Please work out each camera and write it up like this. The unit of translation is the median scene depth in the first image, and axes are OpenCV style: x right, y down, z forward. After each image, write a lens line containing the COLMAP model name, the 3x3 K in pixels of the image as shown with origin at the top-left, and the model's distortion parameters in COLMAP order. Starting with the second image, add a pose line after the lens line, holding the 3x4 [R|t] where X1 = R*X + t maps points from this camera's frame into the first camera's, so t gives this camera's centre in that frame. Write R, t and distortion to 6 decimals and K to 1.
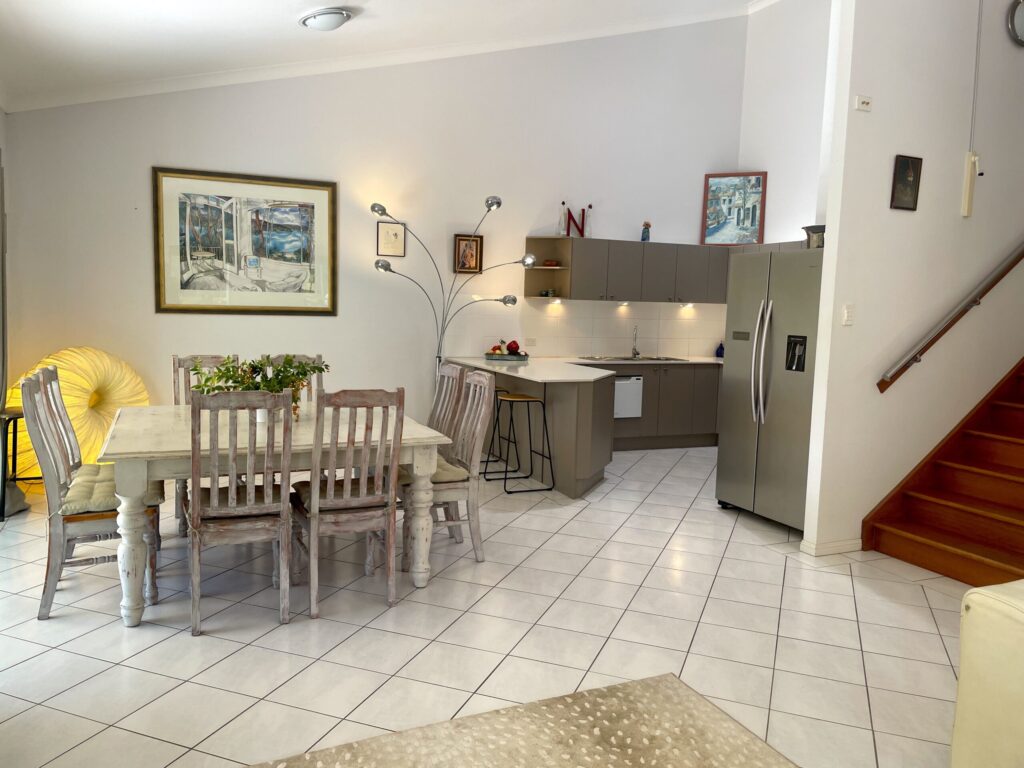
lens RADIAL K [[774.9, 0, 512.0], [0, 774.9, 384.0], [0, 0, 1]] dist [0.028944, -0.001567]
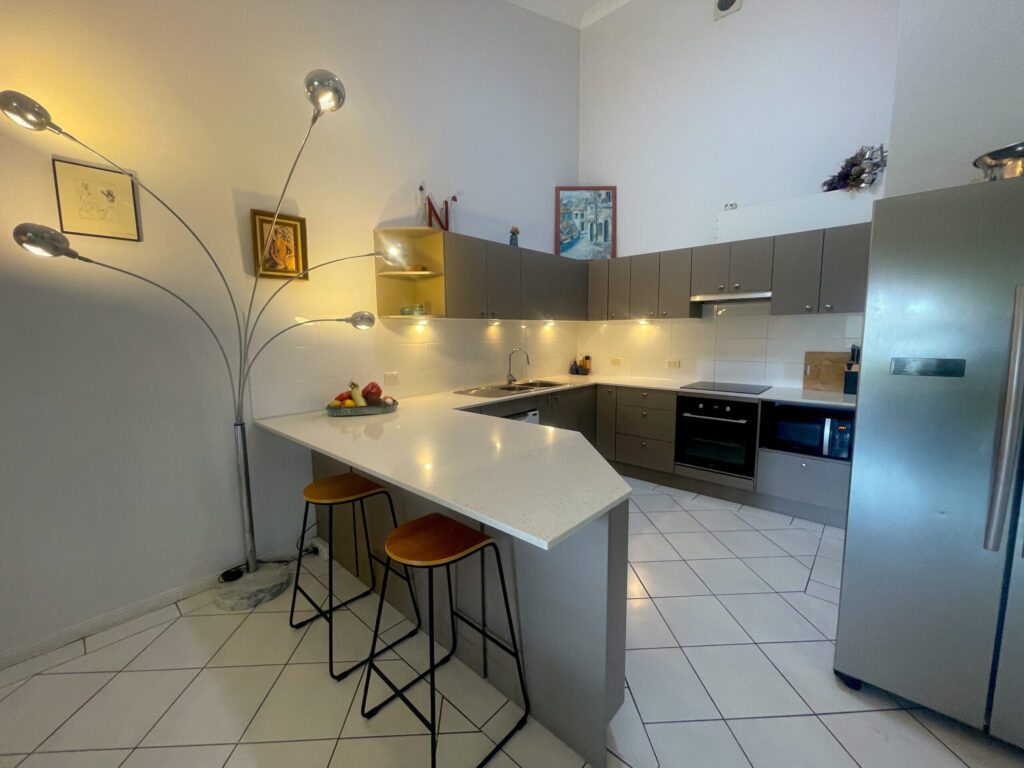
lens RADIAL K [[415.1, 0, 512.0], [0, 415.1, 384.0], [0, 0, 1]] dist [-0.014732, 0.000103]
pose [[0.914579, -0.088089, 0.394698, -0.024938], [0.077937, 0.996085, 0.041714, -0.053578], [-0.396827, -0.007389, 0.917864, 0.564586]]
